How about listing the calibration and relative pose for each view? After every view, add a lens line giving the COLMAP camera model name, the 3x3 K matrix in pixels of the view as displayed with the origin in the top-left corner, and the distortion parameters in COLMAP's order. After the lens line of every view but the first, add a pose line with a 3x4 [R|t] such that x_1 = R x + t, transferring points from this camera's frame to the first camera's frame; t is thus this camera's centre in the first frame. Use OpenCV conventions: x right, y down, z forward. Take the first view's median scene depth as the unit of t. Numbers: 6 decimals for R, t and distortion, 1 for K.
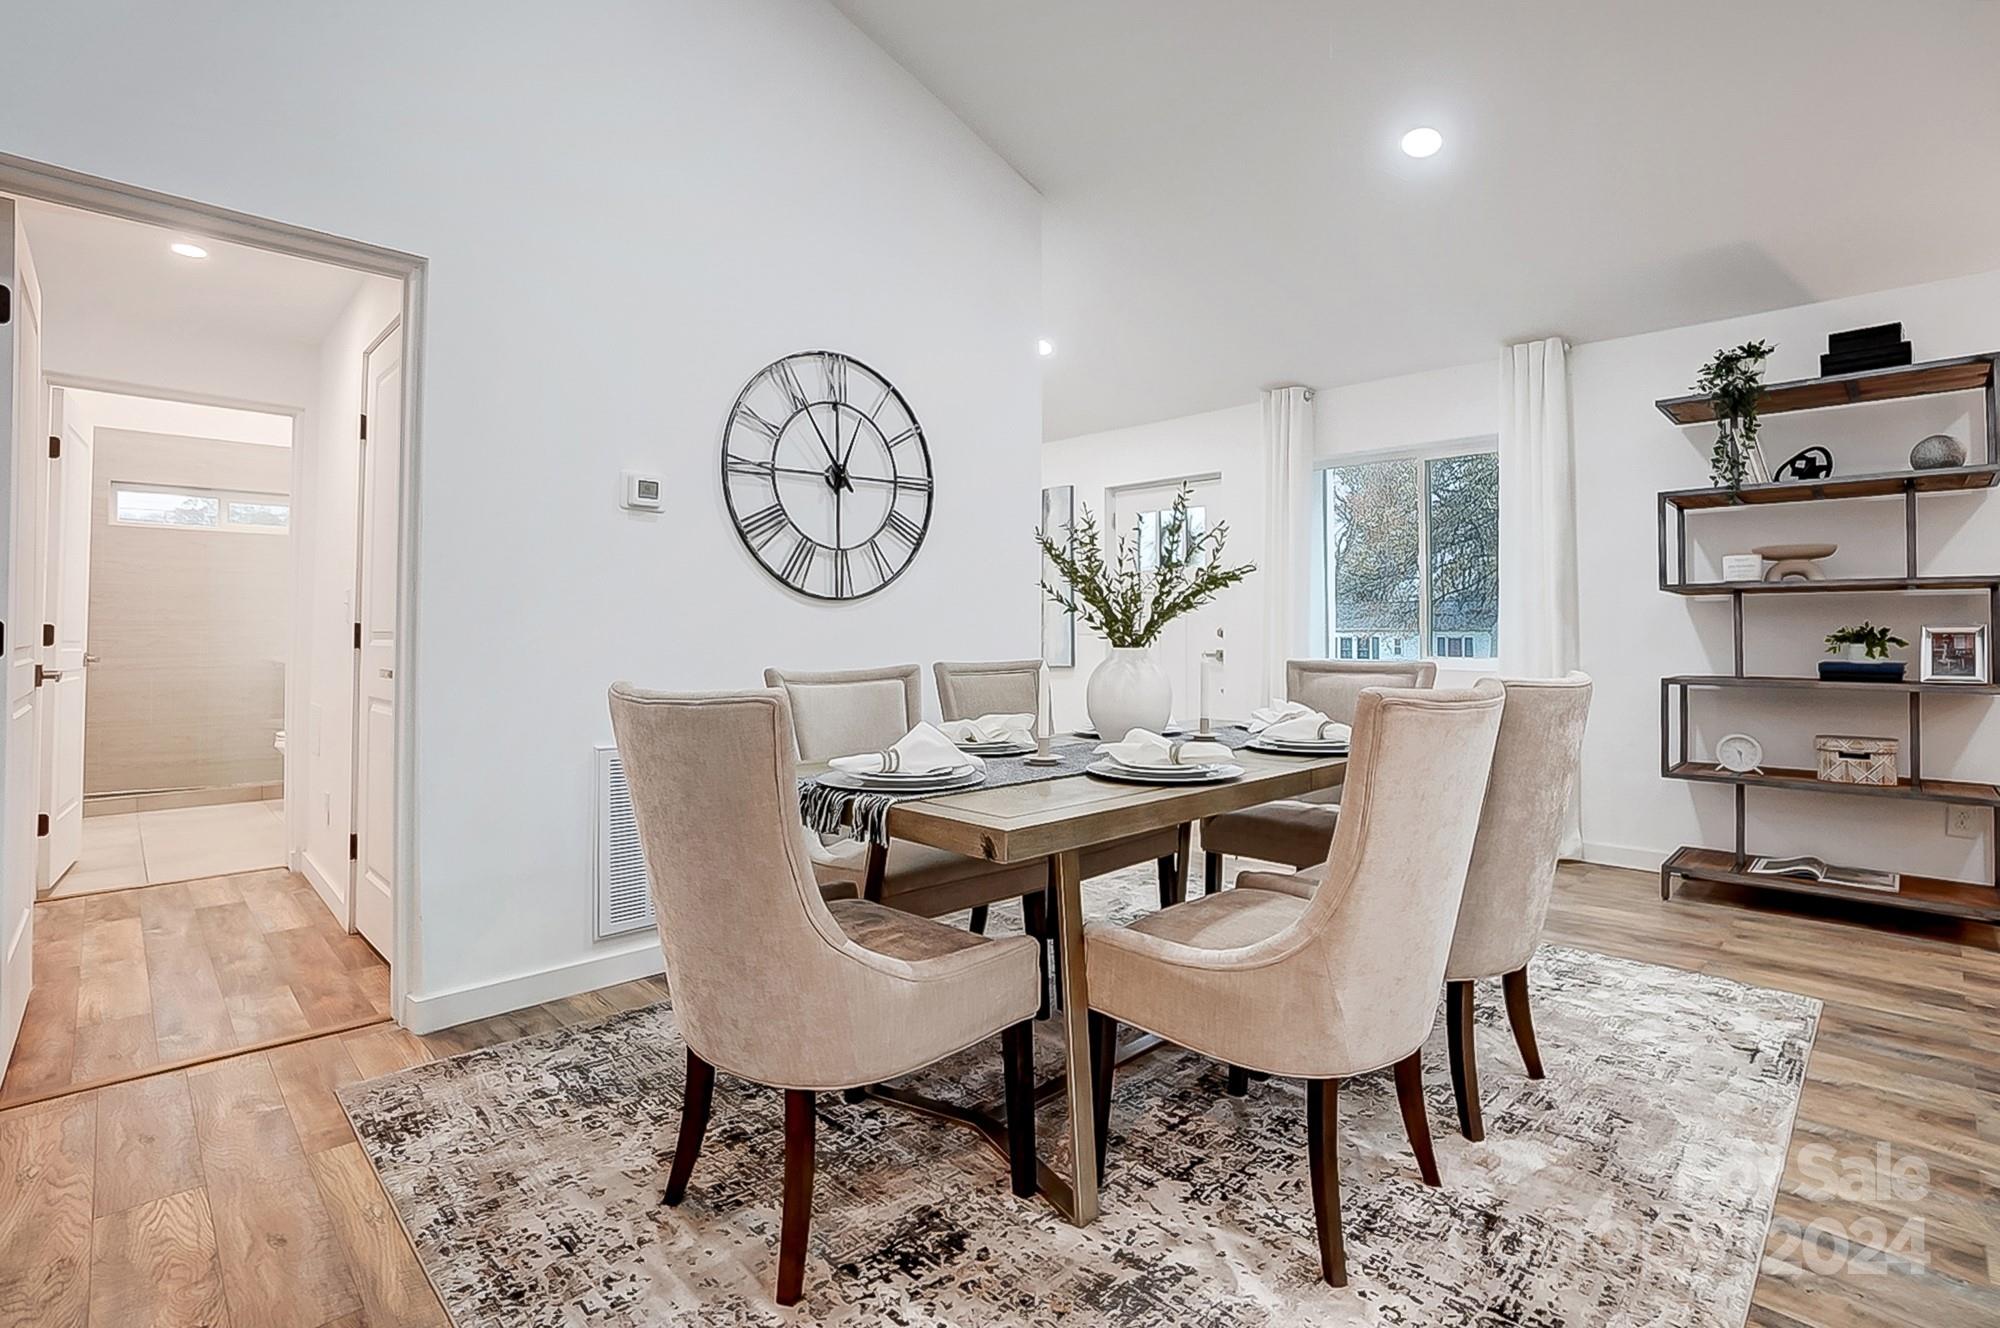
lens RADIAL K [[907.6, 0, 998.9], [0, 907.6, 612.0], [0, 0, 1]] dist [-0.057006, 0.018572]
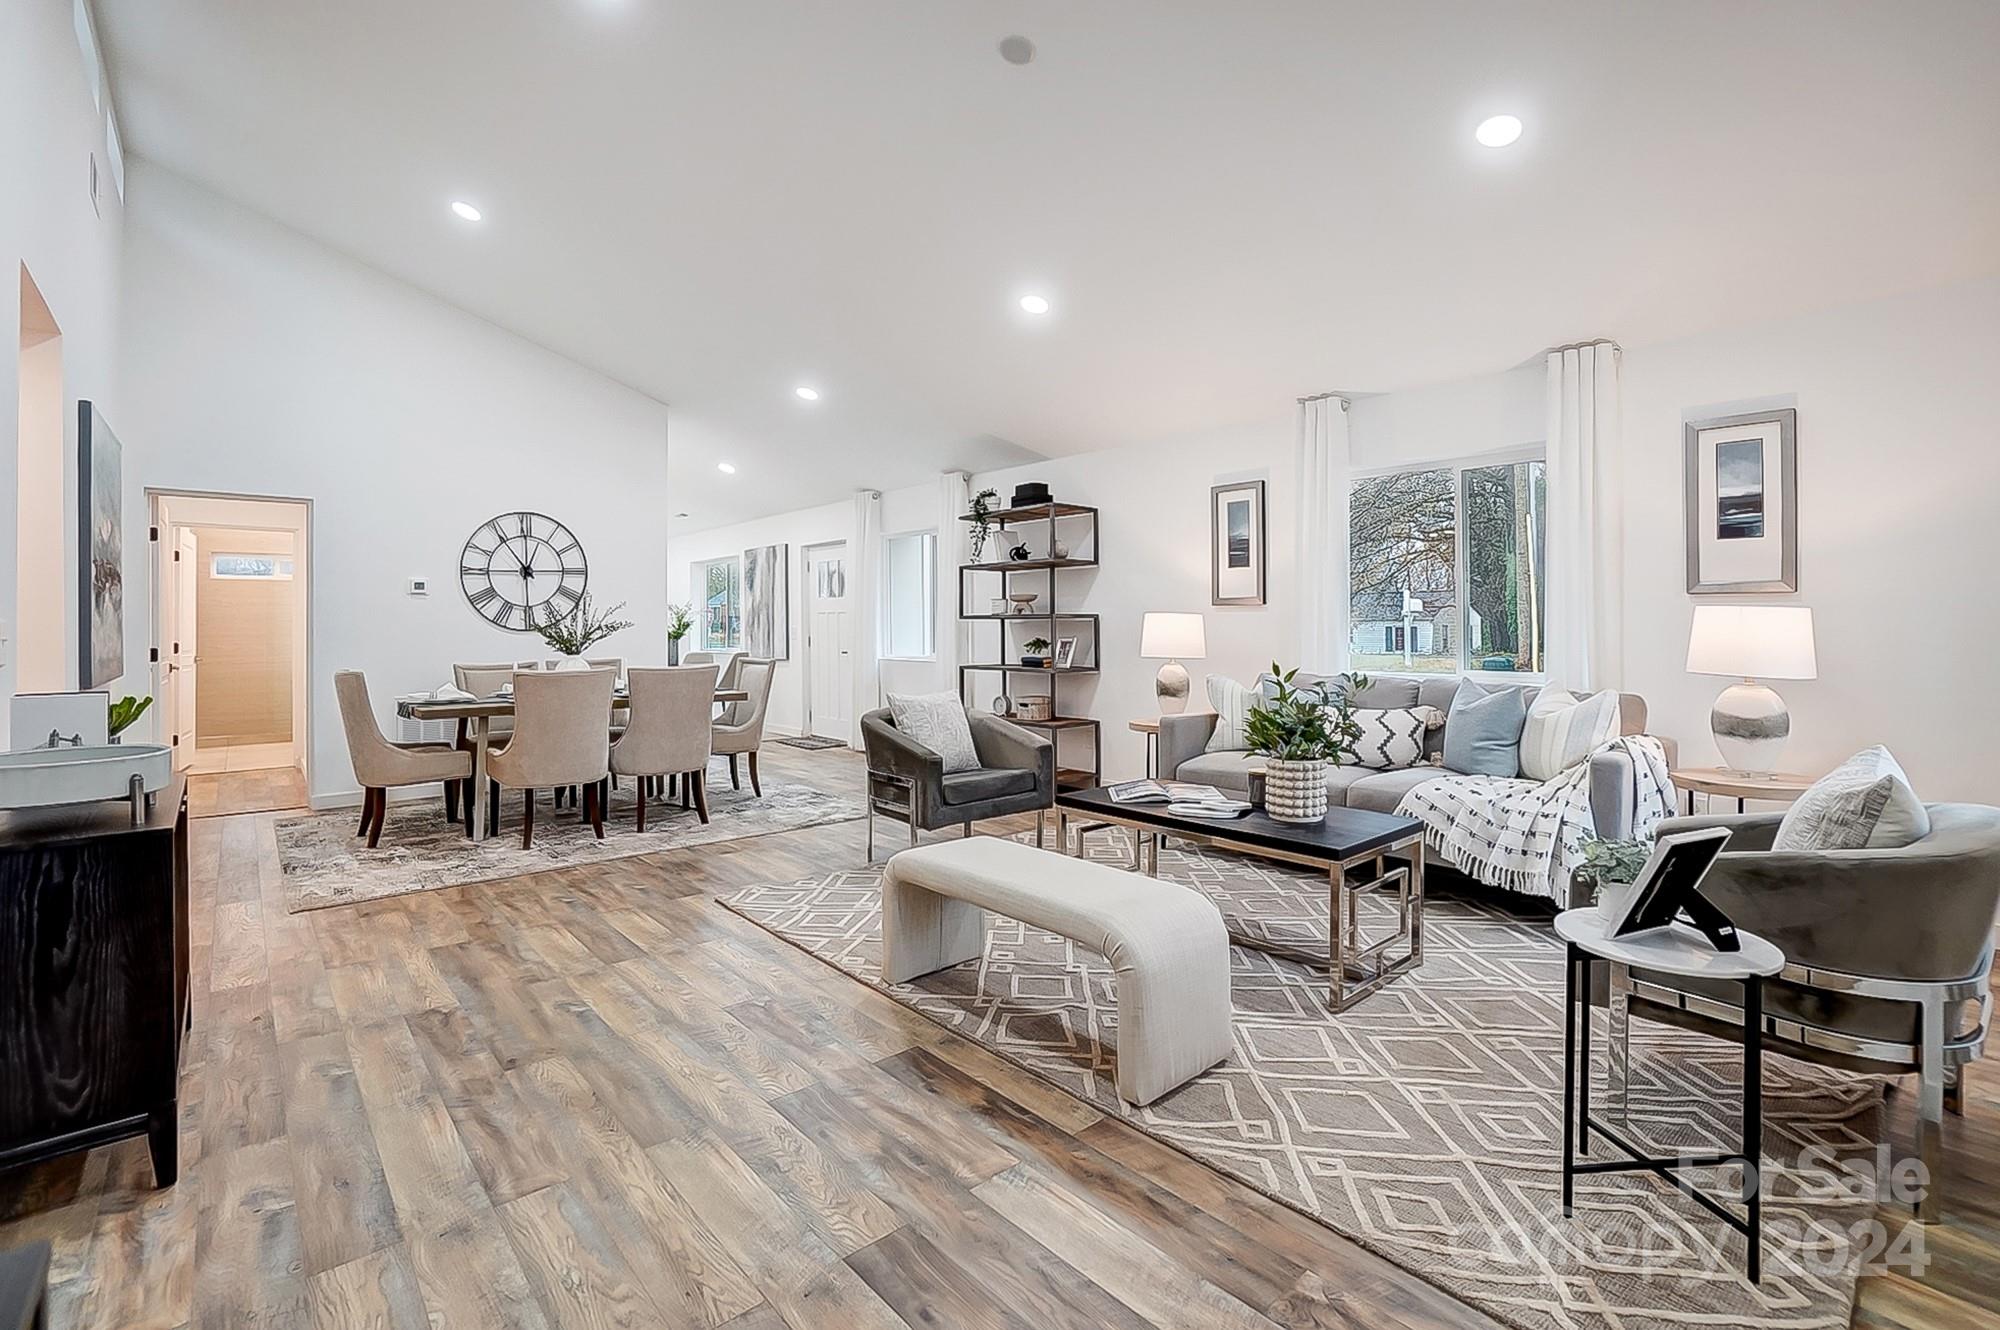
lens RADIAL K [[932.1, 0, 992.9], [0, 932.1, 616.6], [0, 0, 1]] dist [-0.057894, 0.014935]
pose [[0.997600, -0.012645, -0.068076, 1.036855], [0.012799, 0.999916, 0.001827, -0.035967], [0.068048, -0.002694, 0.997678, -1.037580]]
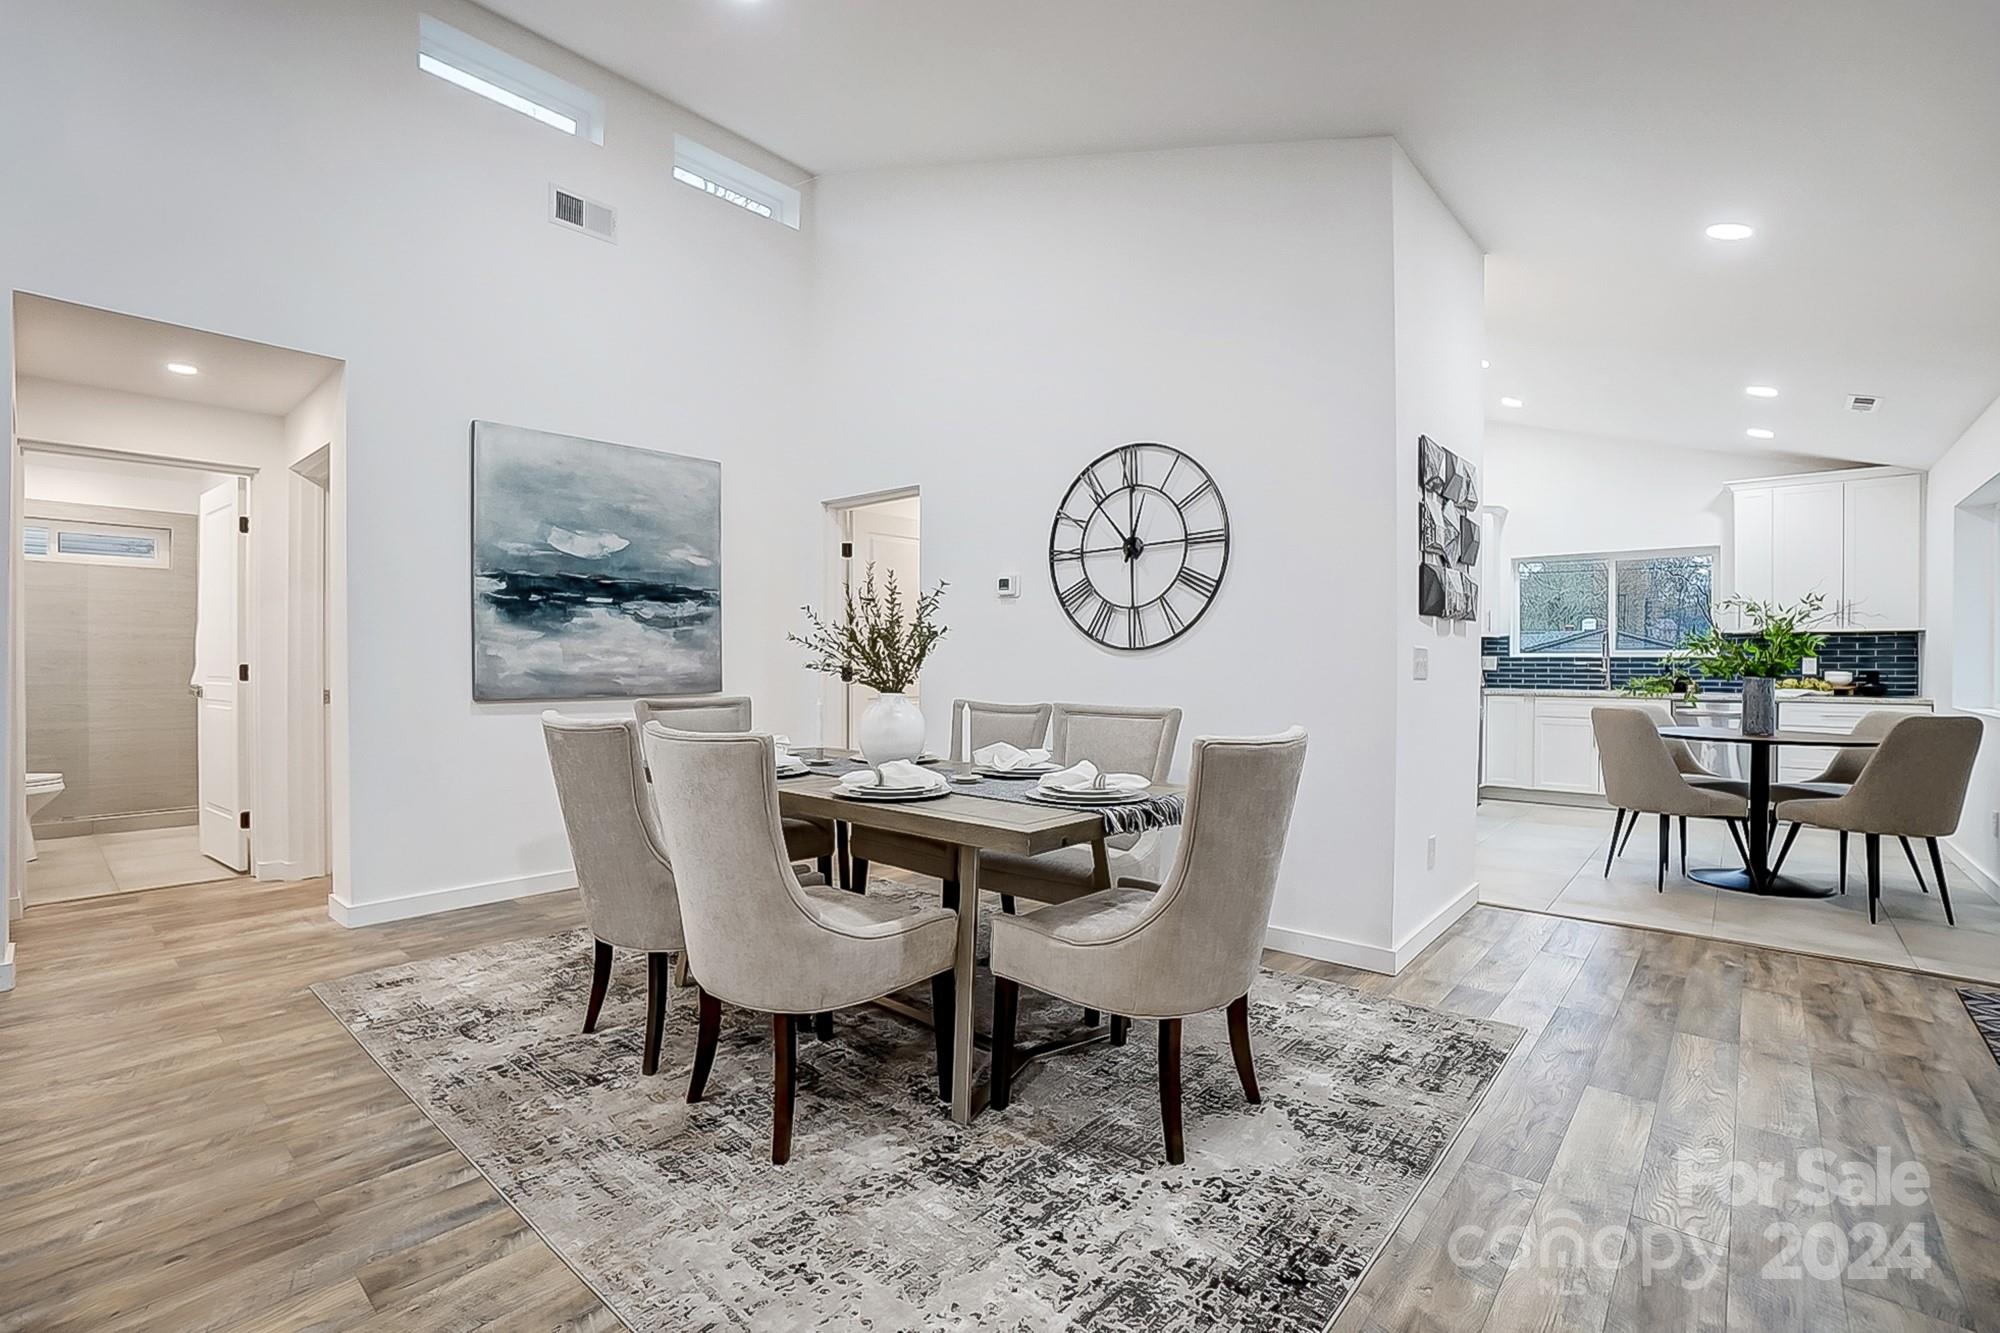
lens RADIAL K [[880.9, 0, 1008.0], [0, 880.9, 667.7], [0, 0, 1]] dist [-0.053876, 0.016750]
pose [[0.072700, 0.003143, -0.997349, 0.976720], [0.006203, 0.999974, 0.003603, 0.005206], [0.997335, -0.006449, 0.072679, 0.752150]]
